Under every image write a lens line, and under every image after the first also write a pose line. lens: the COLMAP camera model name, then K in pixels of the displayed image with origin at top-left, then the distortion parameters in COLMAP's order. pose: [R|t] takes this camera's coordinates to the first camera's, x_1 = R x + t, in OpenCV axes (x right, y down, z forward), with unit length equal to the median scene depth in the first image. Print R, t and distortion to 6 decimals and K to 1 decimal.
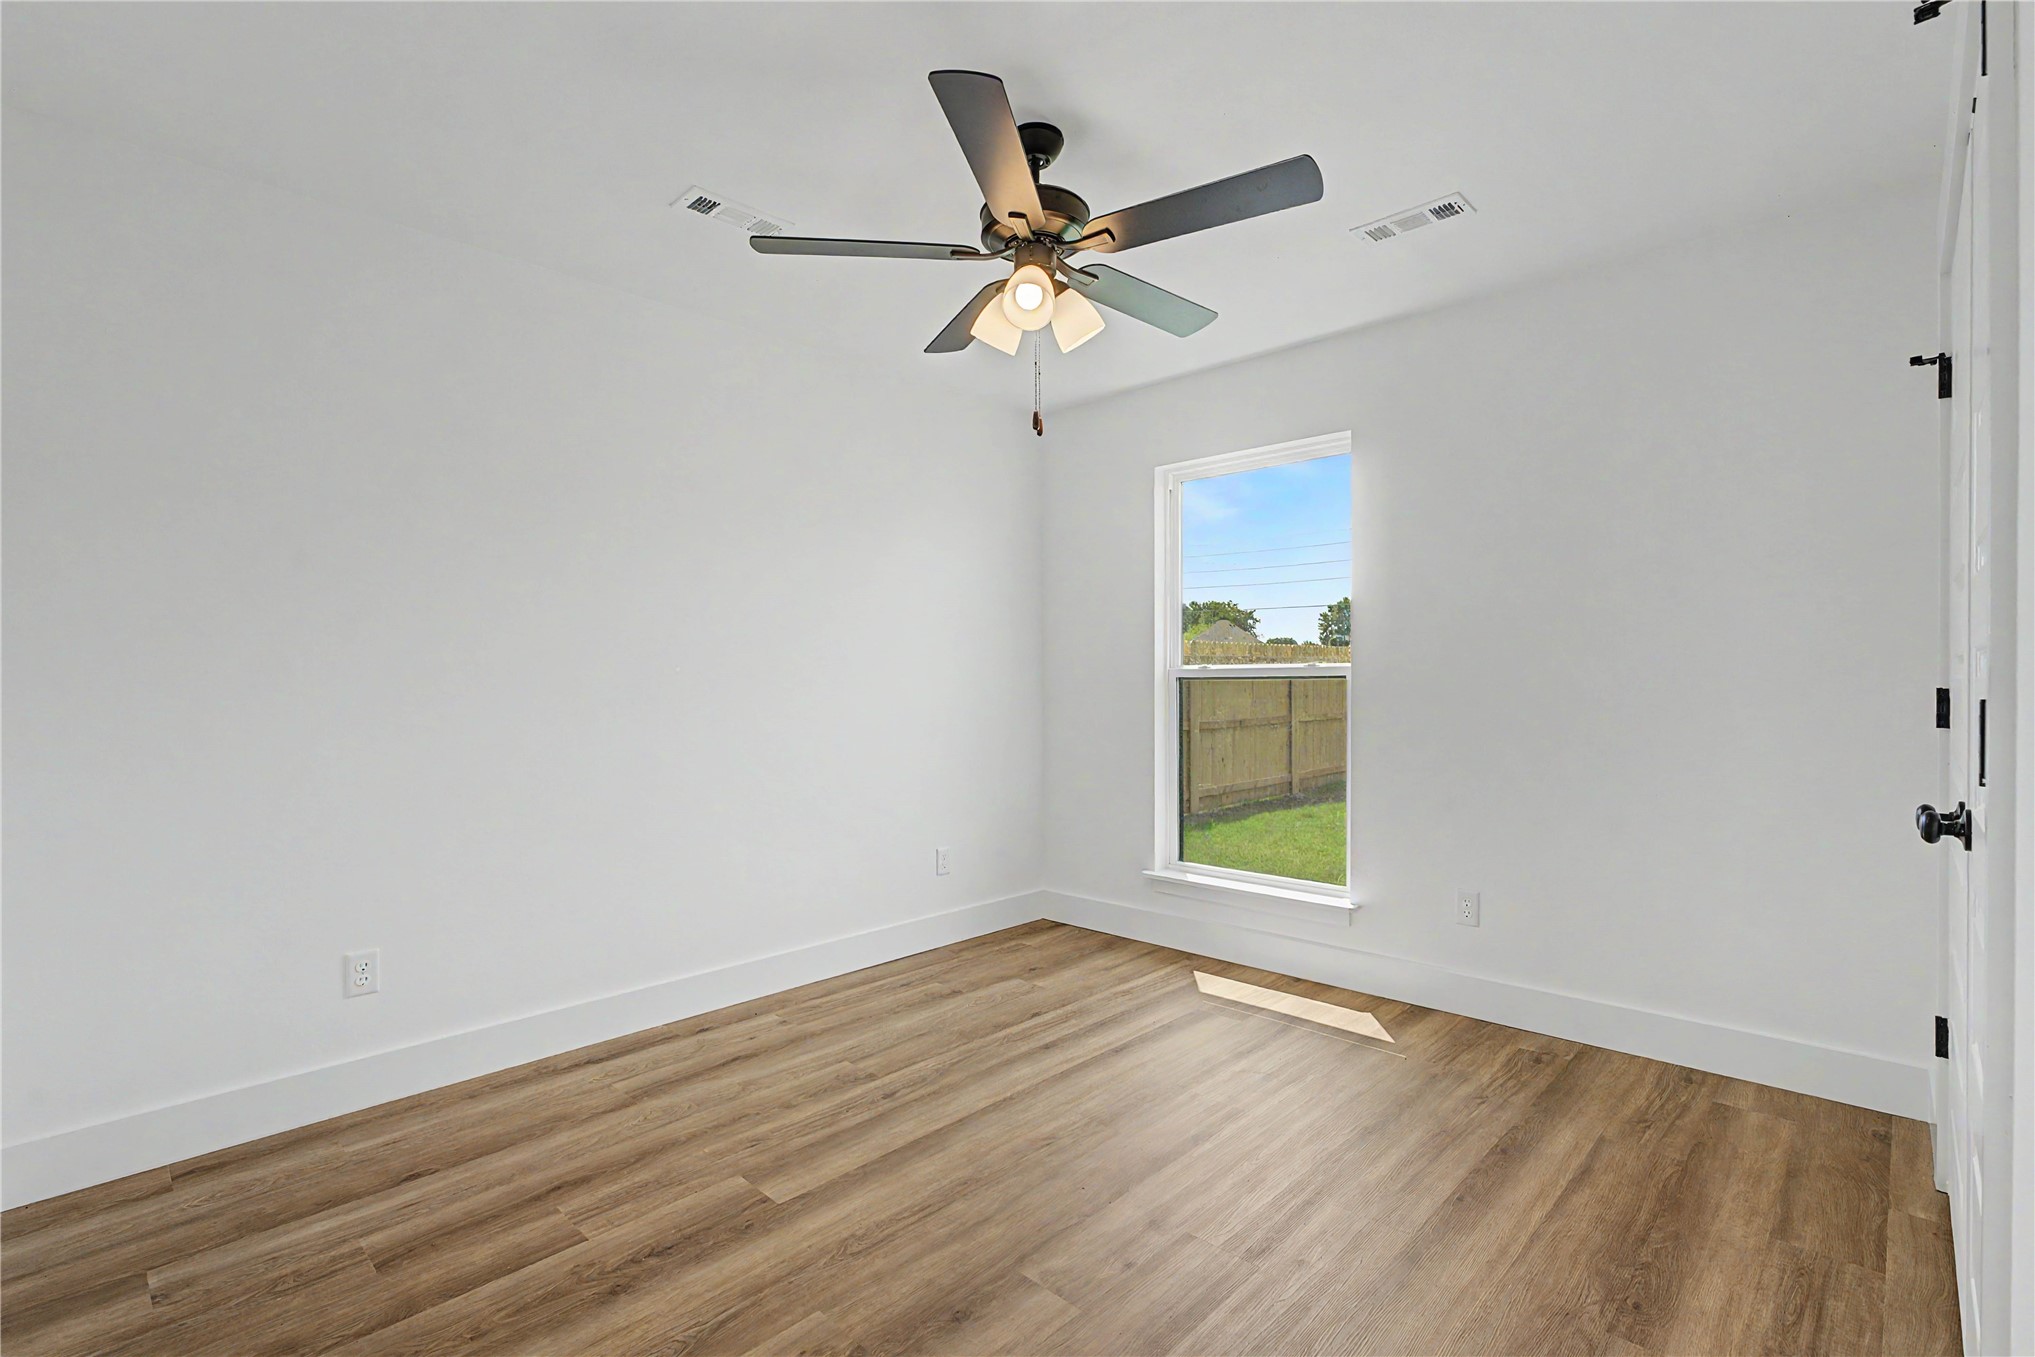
lens RADIAL K [[943.2, 0, 1017.5], [0, 943.2, 678.5], [0, 0, 1]] dist [0.001334, 0.000164]
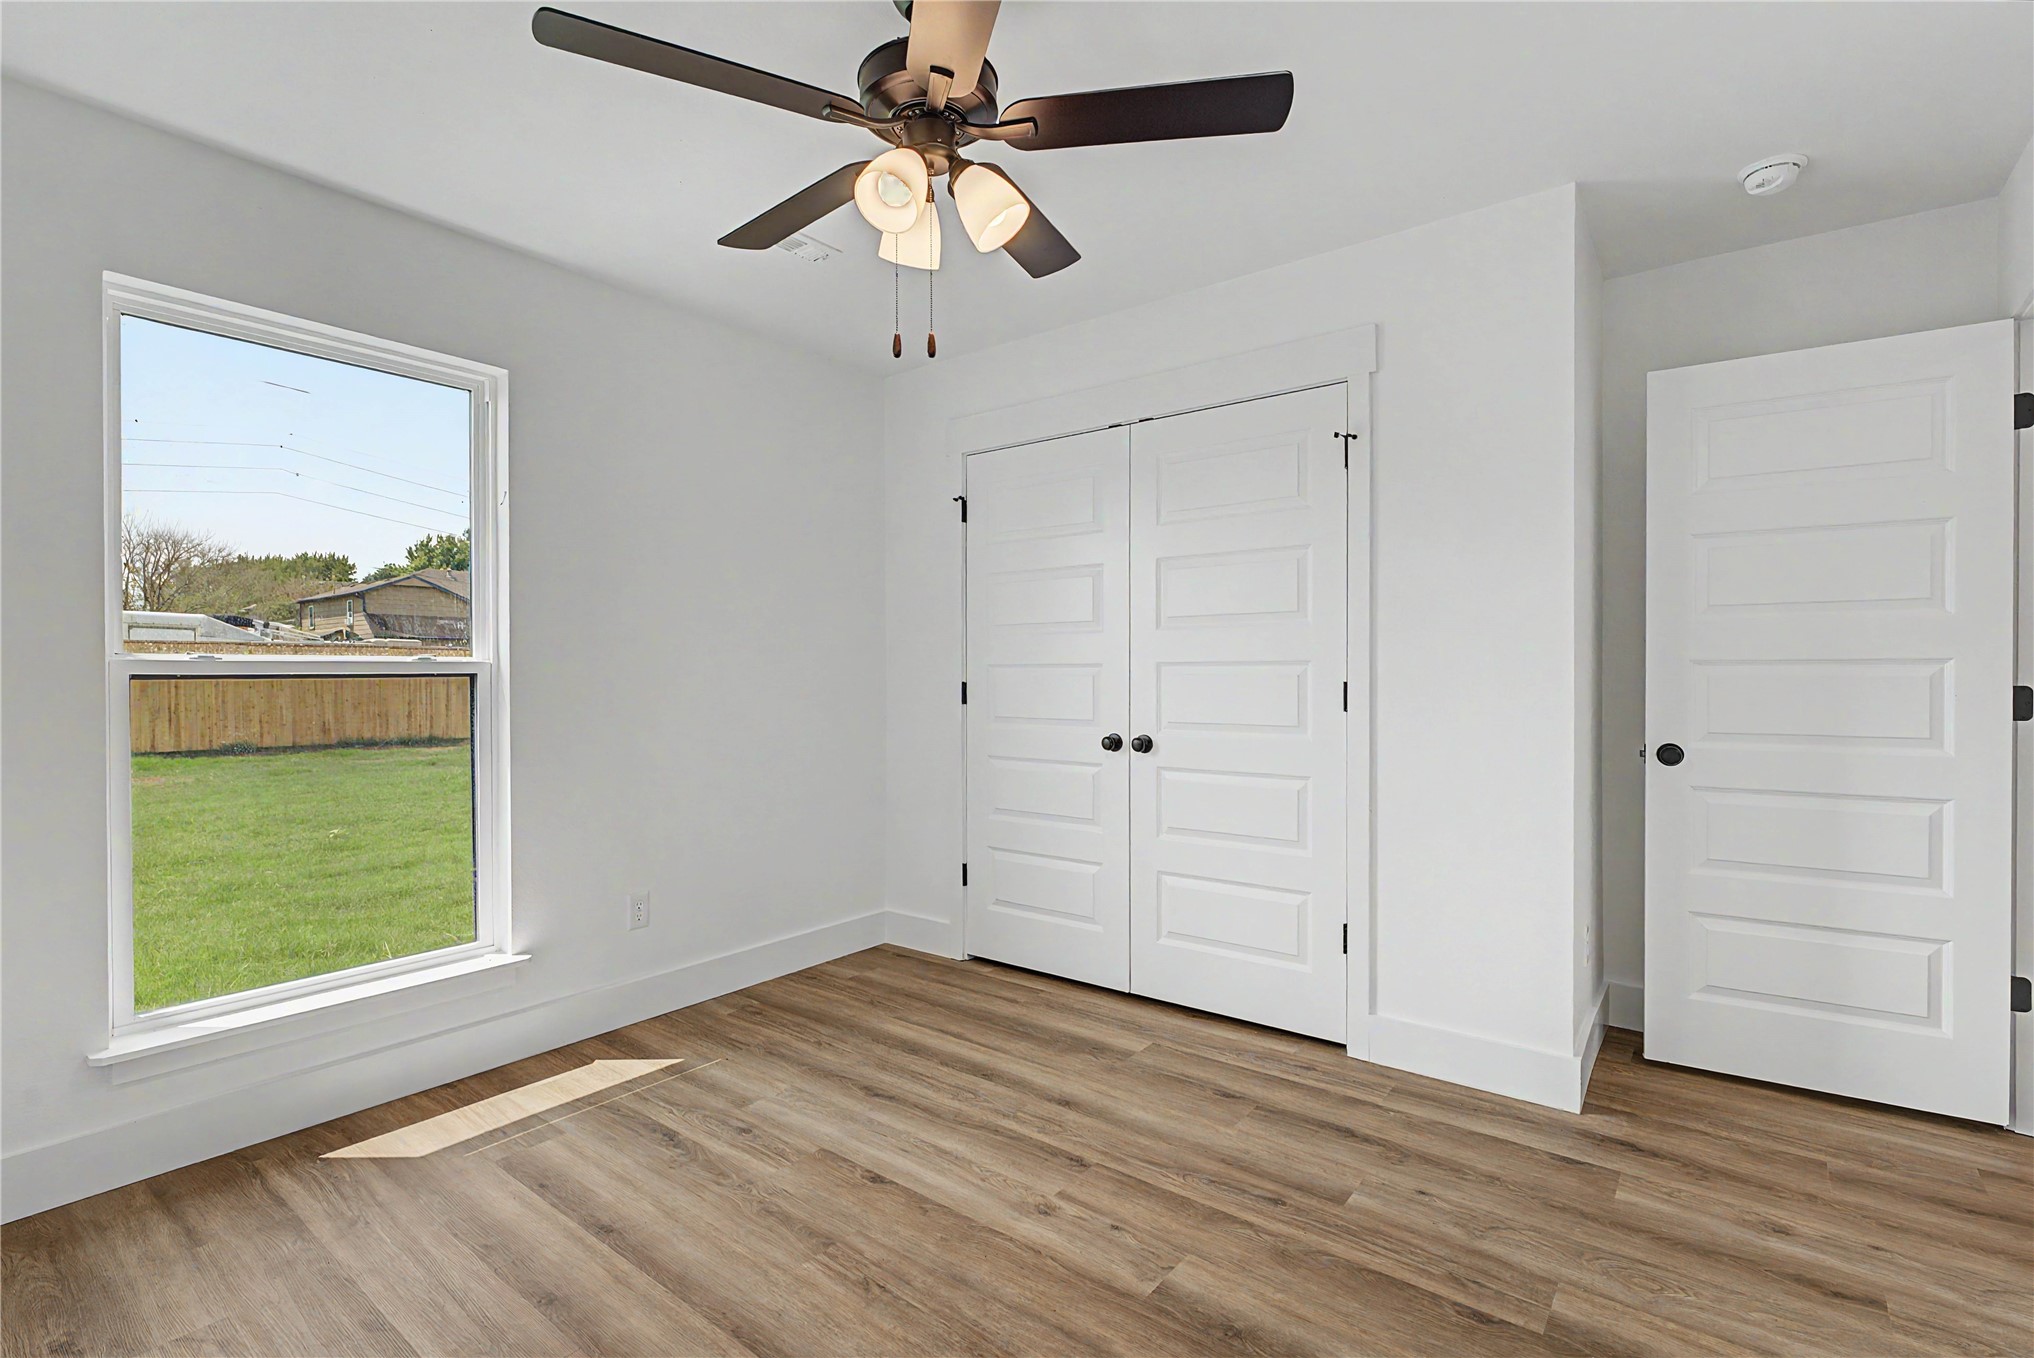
lens RADIAL K [[942.8, 0, 1017.0], [0, 942.8, 679.0], [0, 0, 1]] dist [0.001334, 0.000164]
pose [[-0.098290, -0.003990, 0.995150, -0.635576], [0.004070, 0.999982, 0.004412, -0.000415], [-0.995150, 0.004484, -0.098272, 0.833517]]
